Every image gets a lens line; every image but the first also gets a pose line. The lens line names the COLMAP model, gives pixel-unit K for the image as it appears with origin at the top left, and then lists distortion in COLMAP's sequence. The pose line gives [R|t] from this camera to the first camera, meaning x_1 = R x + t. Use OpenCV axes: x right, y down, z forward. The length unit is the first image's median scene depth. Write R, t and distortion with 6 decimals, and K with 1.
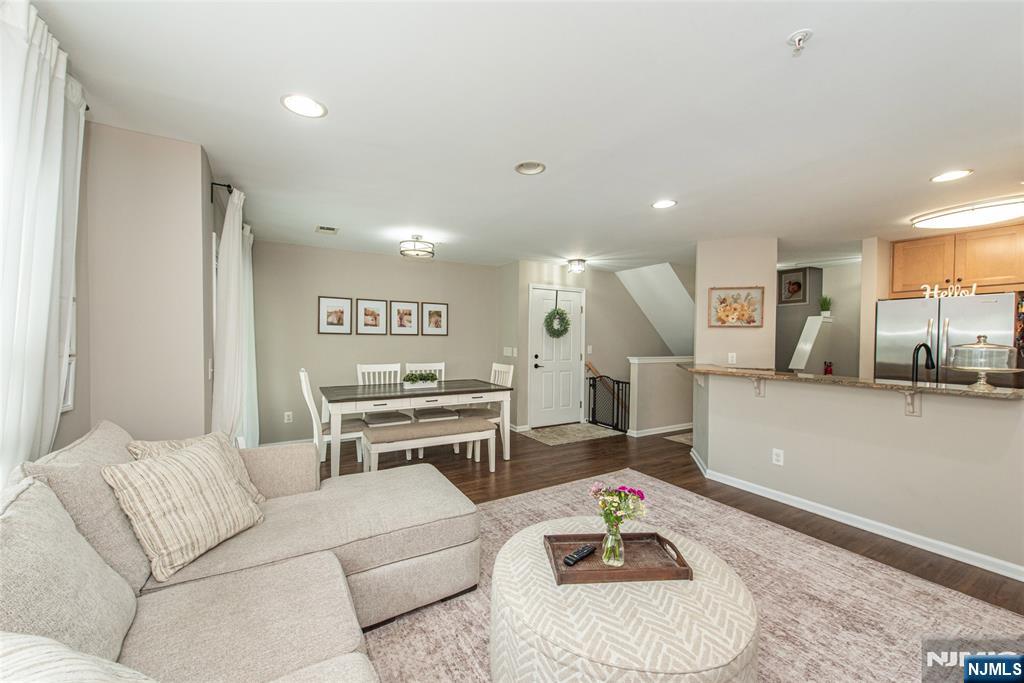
lens RADIAL K [[393.6, 0, 511.5], [0, 393.6, 346.9], [0, 0, 1]] dist [0.001283, -0.000362]
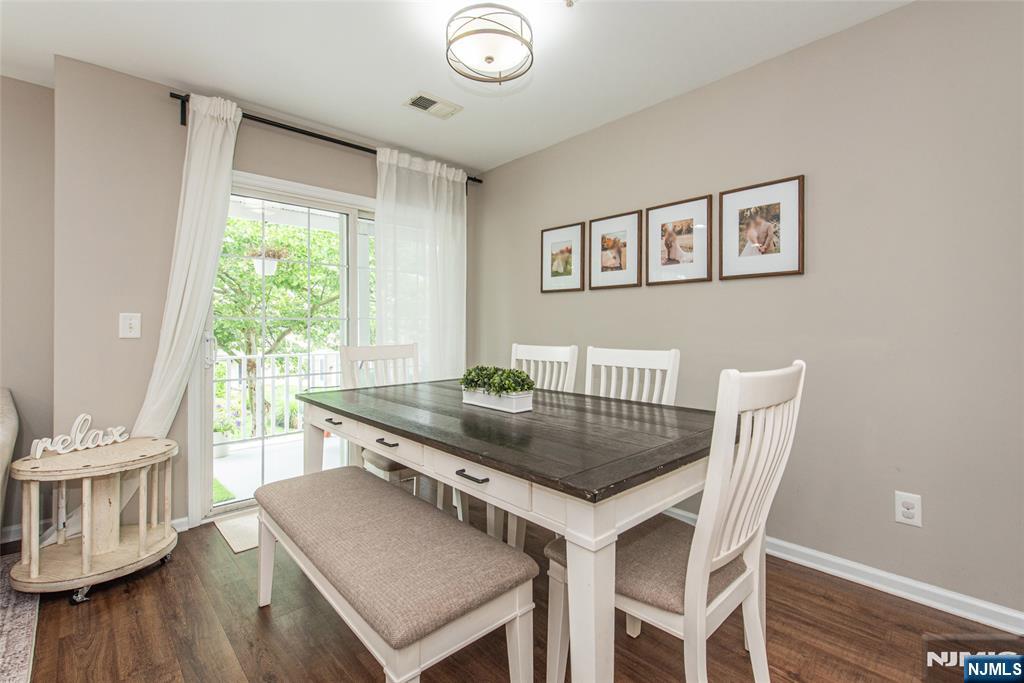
lens RADIAL K [[455.1, 0, 518.4], [0, 455.1, 325.5], [0, 0, 1]] dist [0.002462, -0.000124]
pose [[0.231497, -0.014435, -0.972728, 0.164733], [-0.017536, 0.999666, -0.019008, 0.028524], [0.972678, 0.021458, 0.231167, 0.765864]]
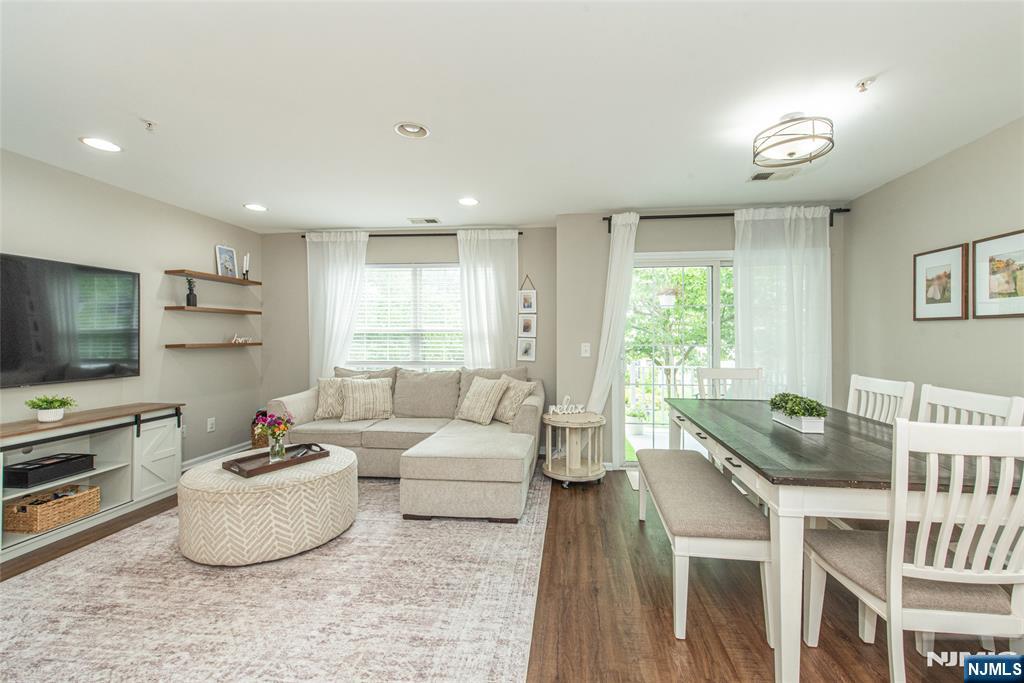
lens RADIAL K [[418.0, 0, 525.2], [0, 418.0, 335.4], [0, 0, 1]] dist [0.000487, -0.000636]
pose [[-0.601557, -0.012558, -0.798731, 0.314465], [-0.023943, 0.999711, 0.002315, -0.000079], [0.798471, 0.020517, -0.601683, 0.868165]]
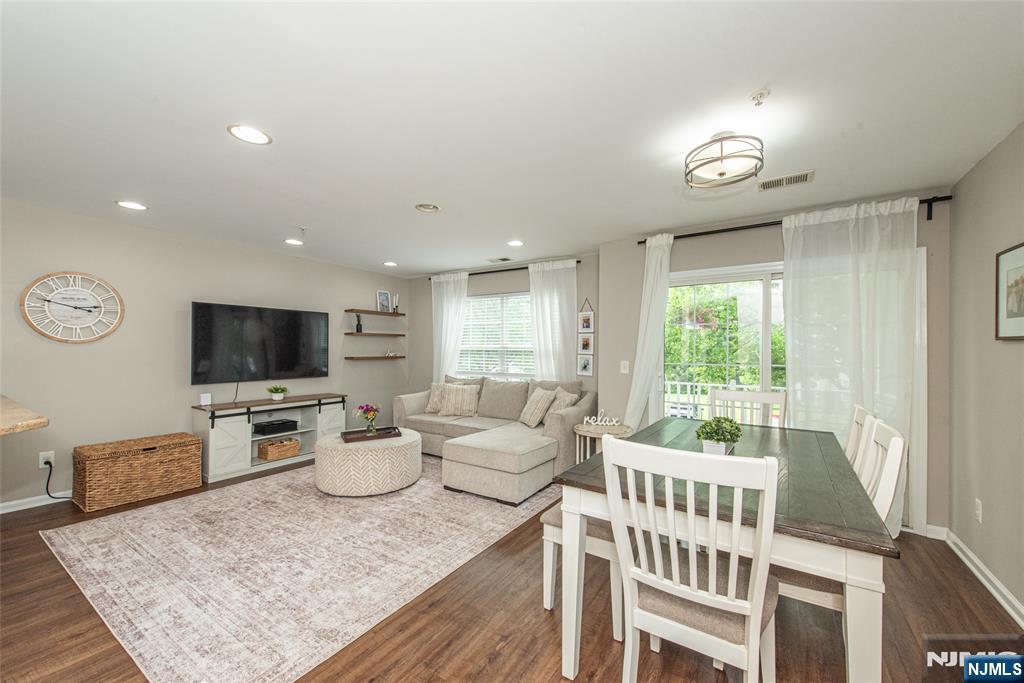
lens RADIAL K [[393.6, 0, 511.5], [0, 393.6, 346.9], [0, 0, 1]] dist [0.001283, -0.000362]
pose [[-0.898950, -0.017287, -0.437711, 0.169625], [-0.023754, 0.999675, 0.009305, -0.016065], [0.437407, 0.018762, -0.899068, 1.096783]]
